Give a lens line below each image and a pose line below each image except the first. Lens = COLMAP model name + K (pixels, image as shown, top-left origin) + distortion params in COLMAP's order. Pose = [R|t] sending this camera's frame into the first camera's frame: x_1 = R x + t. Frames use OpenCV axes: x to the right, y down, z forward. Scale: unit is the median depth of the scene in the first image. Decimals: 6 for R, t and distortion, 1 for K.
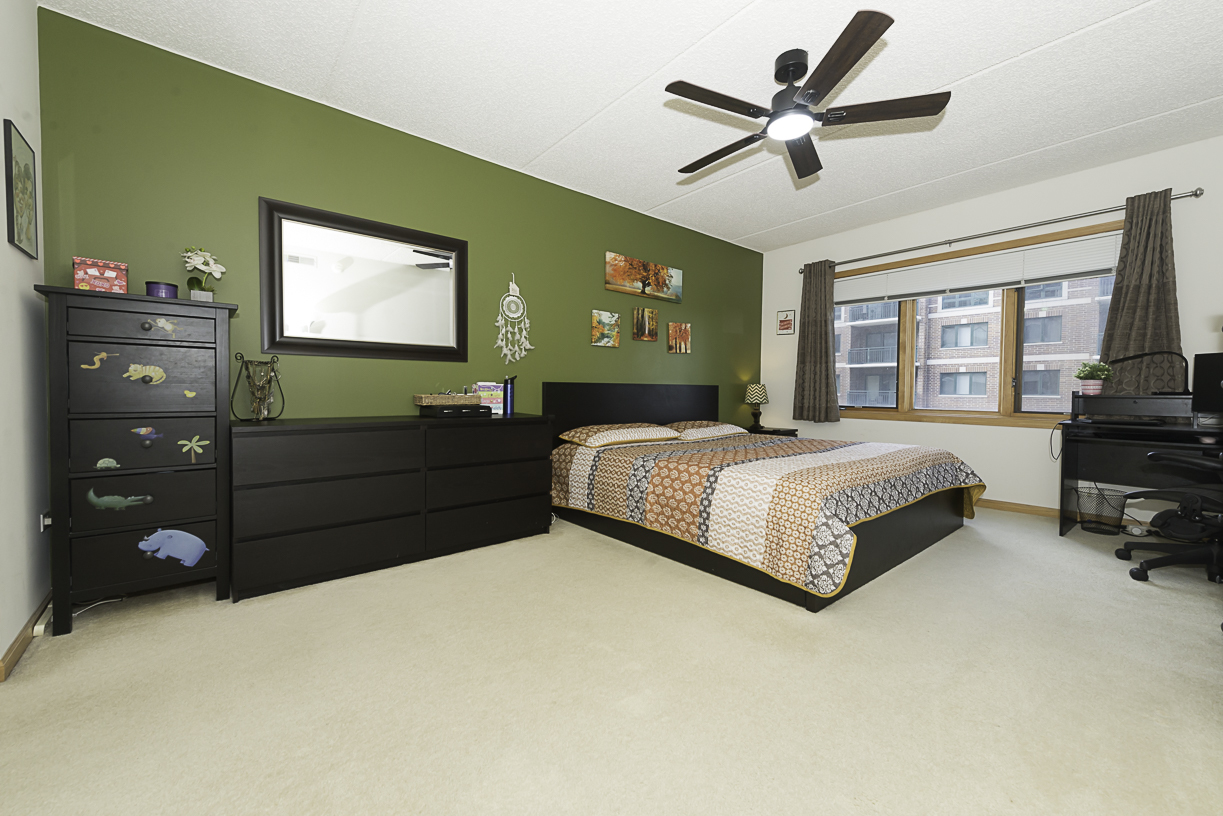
lens RADIAL K [[479.3, 0, 611.2], [0, 479.3, 400.8], [0, 0, 1]] dist [0.021185, -0.007592]
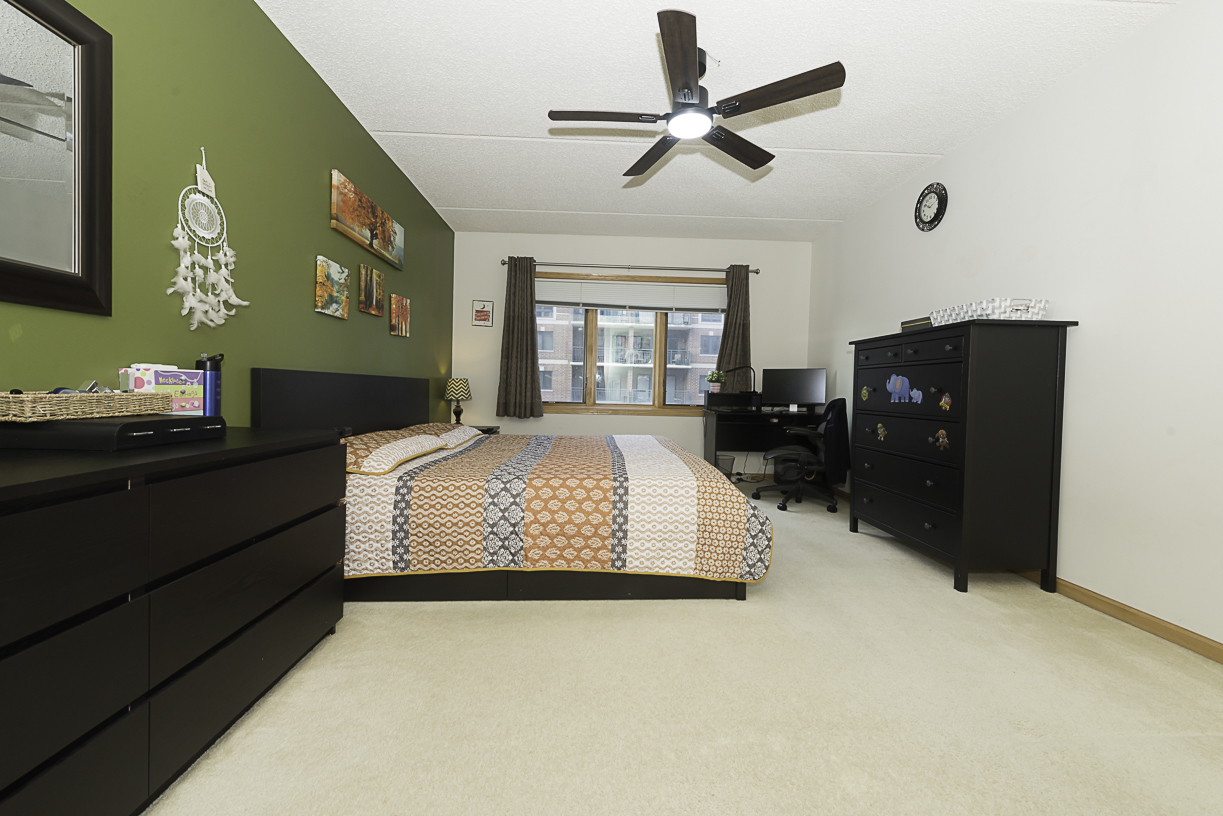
lens RADIAL K [[479.3, 0, 611.2], [0, 479.3, 400.8], [0, 0, 1]] dist [0.021185, -0.007592]
pose [[0.603362, -0.012323, 0.797372, -0.360368], [-0.000368, 0.999876, 0.015731, -0.010867], [-0.797468, -0.009784, 0.603283, 0.358121]]
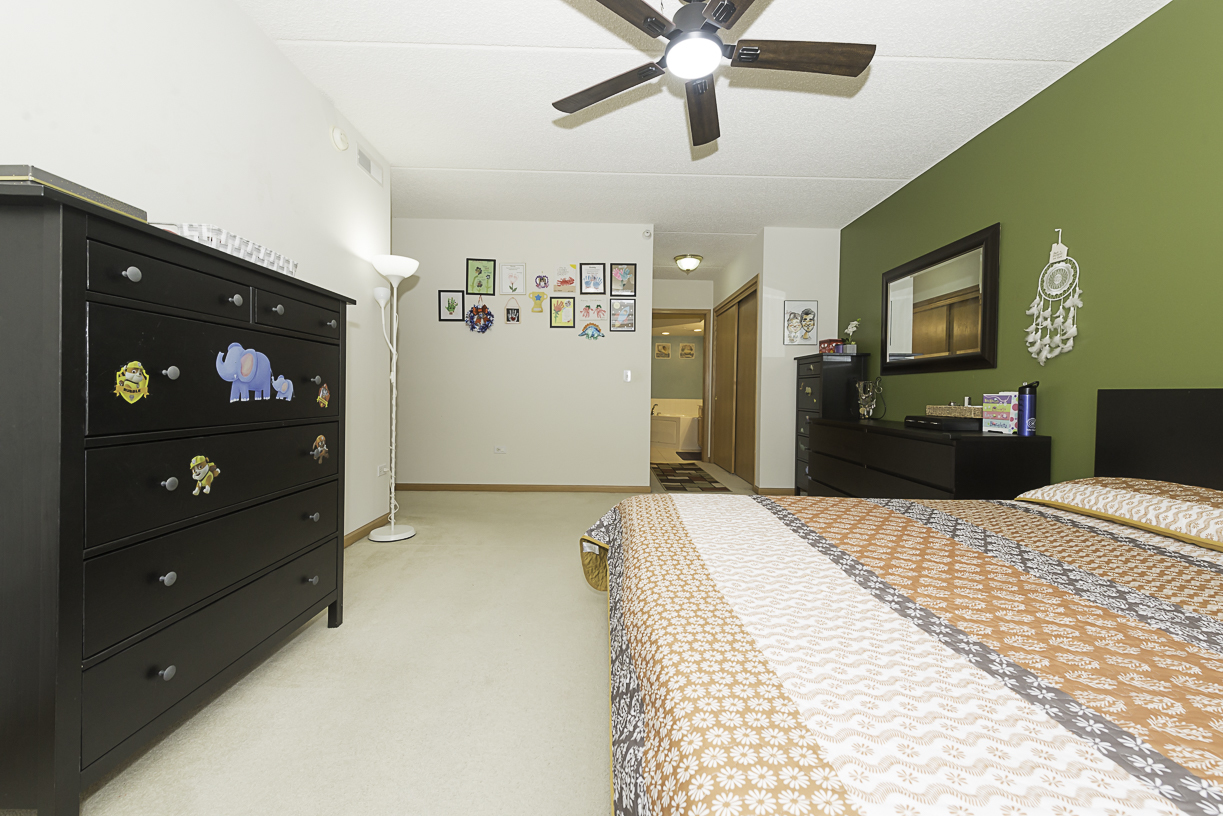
lens RADIAL K [[479.3, 0, 611.2], [0, 479.3, 400.8], [0, 0, 1]] dist [0.021185, -0.007592]
pose [[-0.634582, -0.004690, -0.772841, 0.730836], [-0.038182, 0.998951, 0.025290, -0.018402], [0.771911, 0.045557, -0.634096, 0.973819]]
